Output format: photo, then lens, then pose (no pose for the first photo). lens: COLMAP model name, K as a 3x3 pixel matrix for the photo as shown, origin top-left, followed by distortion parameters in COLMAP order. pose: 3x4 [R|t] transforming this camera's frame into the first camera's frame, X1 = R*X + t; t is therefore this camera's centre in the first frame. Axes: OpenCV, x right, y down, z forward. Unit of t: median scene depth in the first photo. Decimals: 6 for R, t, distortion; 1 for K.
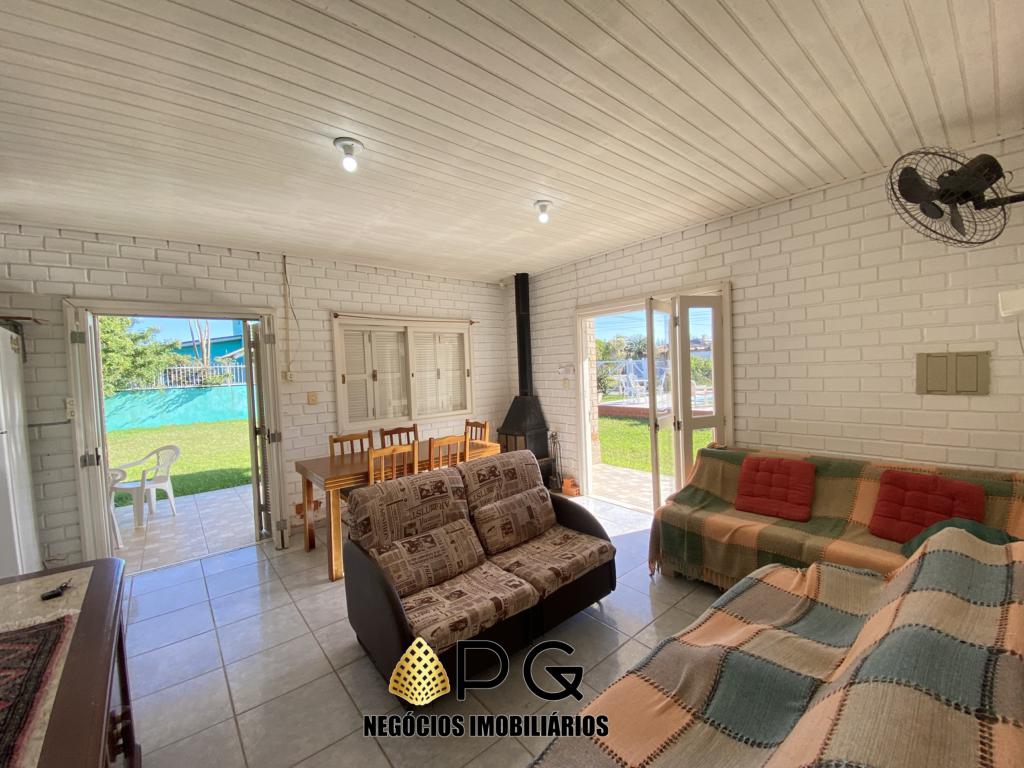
lens RADIAL K [[420.3, 0, 512.0], [0, 420.3, 384.0], [0, 0, 1]] dist [0.001895, -0.012598]
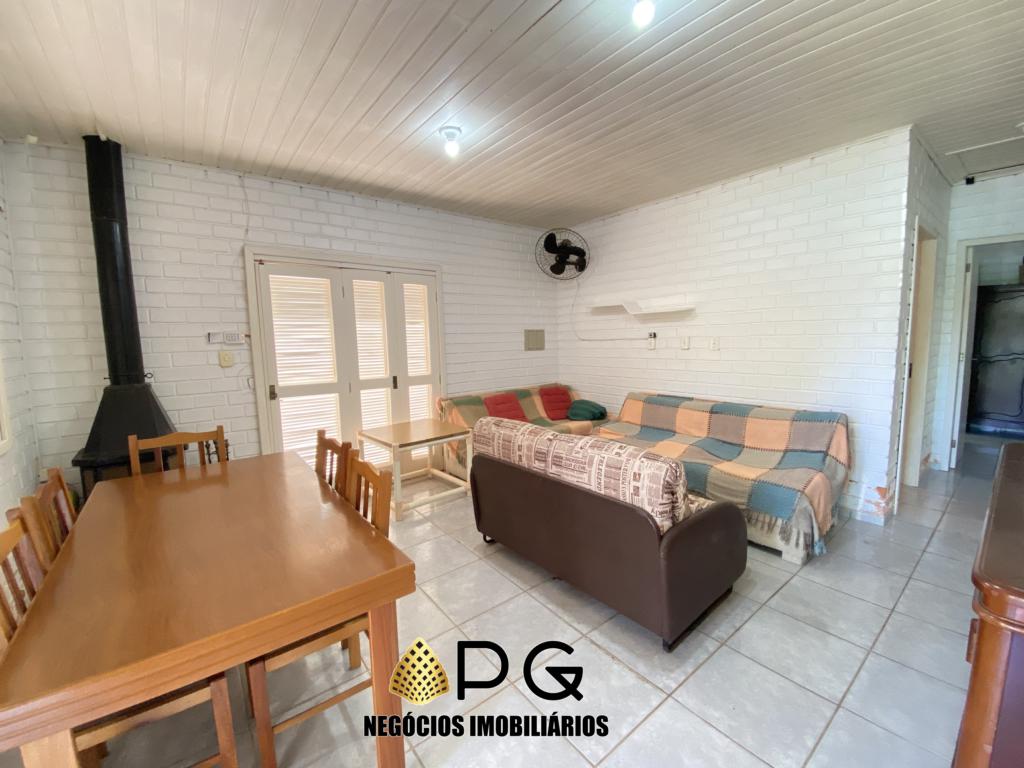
lens RADIAL K [[417.5, 0, 512.0], [0, 417.5, 384.0], [0, 0, 1]] dist [0.002024, 0.000144]
pose [[0.024961, -0.077051, 0.996715, -0.966154], [0.057668, 0.995476, 0.075511, 0.029910], [-0.998024, 0.055594, 0.029291, 1.028582]]
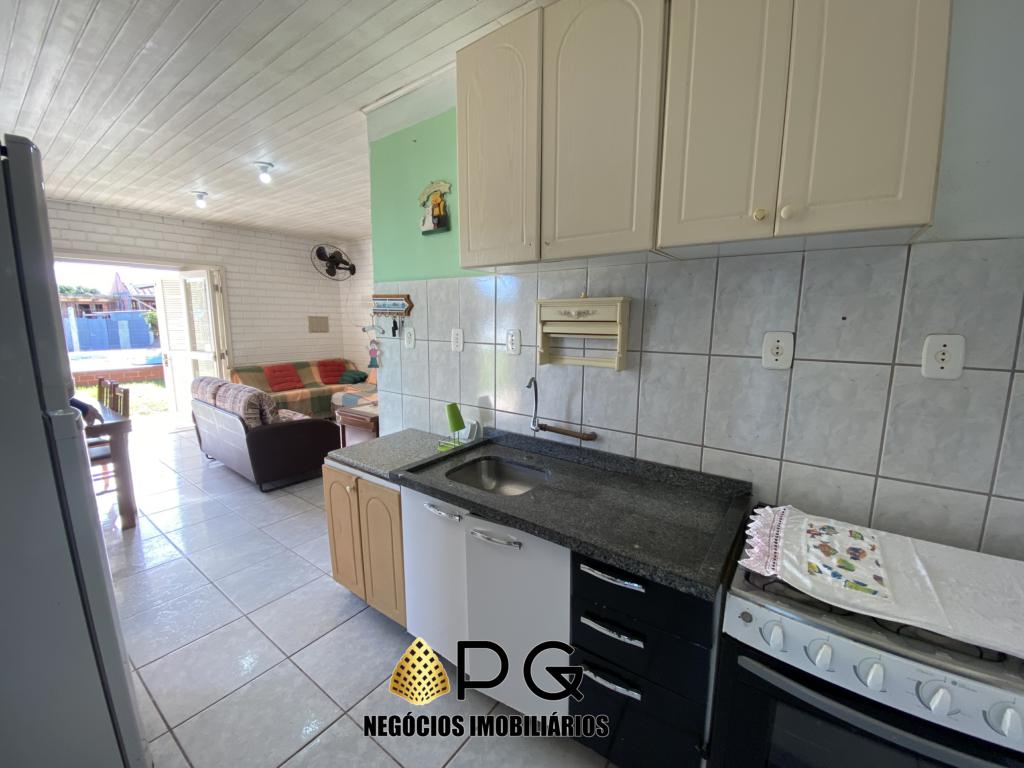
lens RADIAL K [[420.3, 0, 512.0], [0, 420.3, 384.0], [0, 0, 1]] dist [0.001895, -0.012598]
pose [[-0.241027, -0.115485, 0.963623, -1.820870], [0.033196, 0.991333, 0.127109, 0.051254], [-0.969951, 0.062625, -0.235104, 0.439332]]
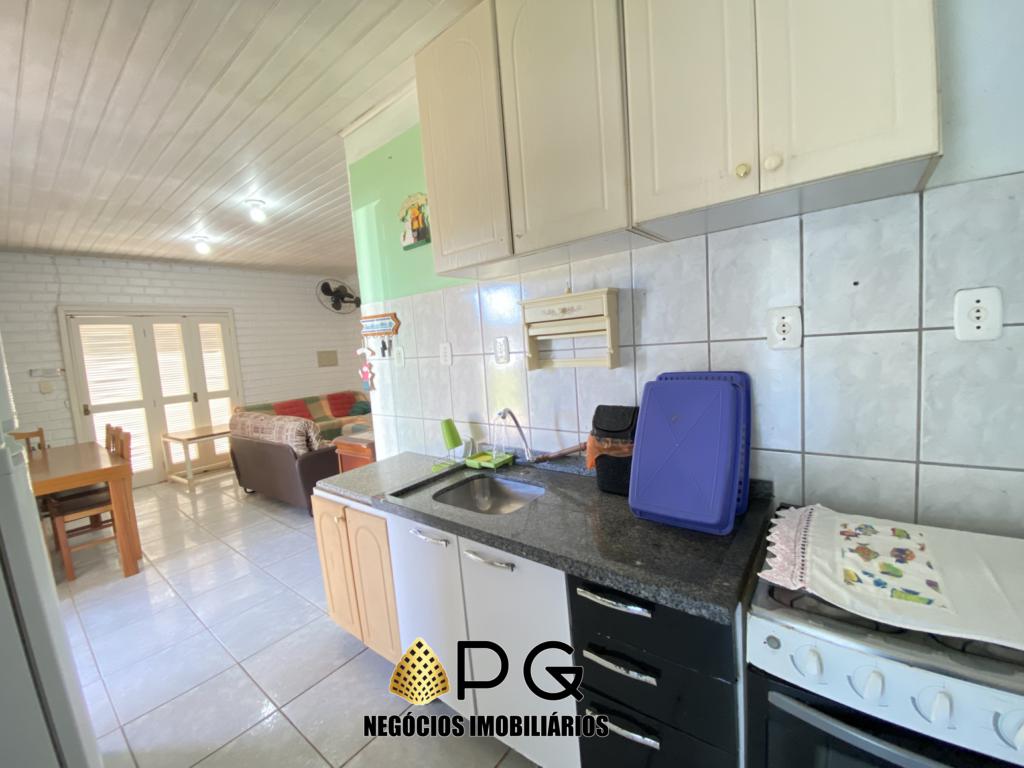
lens RADIAL K [[420.3, 0, 512.0], [0, 420.3, 384.0], [0, 0, 1]] dist [0.001895, -0.012598]
pose [[-0.203916, -0.044120, 0.977994, -1.785708], [0.111171, 0.991478, 0.067908, 0.083530], [-0.972656, 0.122572, -0.197274, 0.383268]]
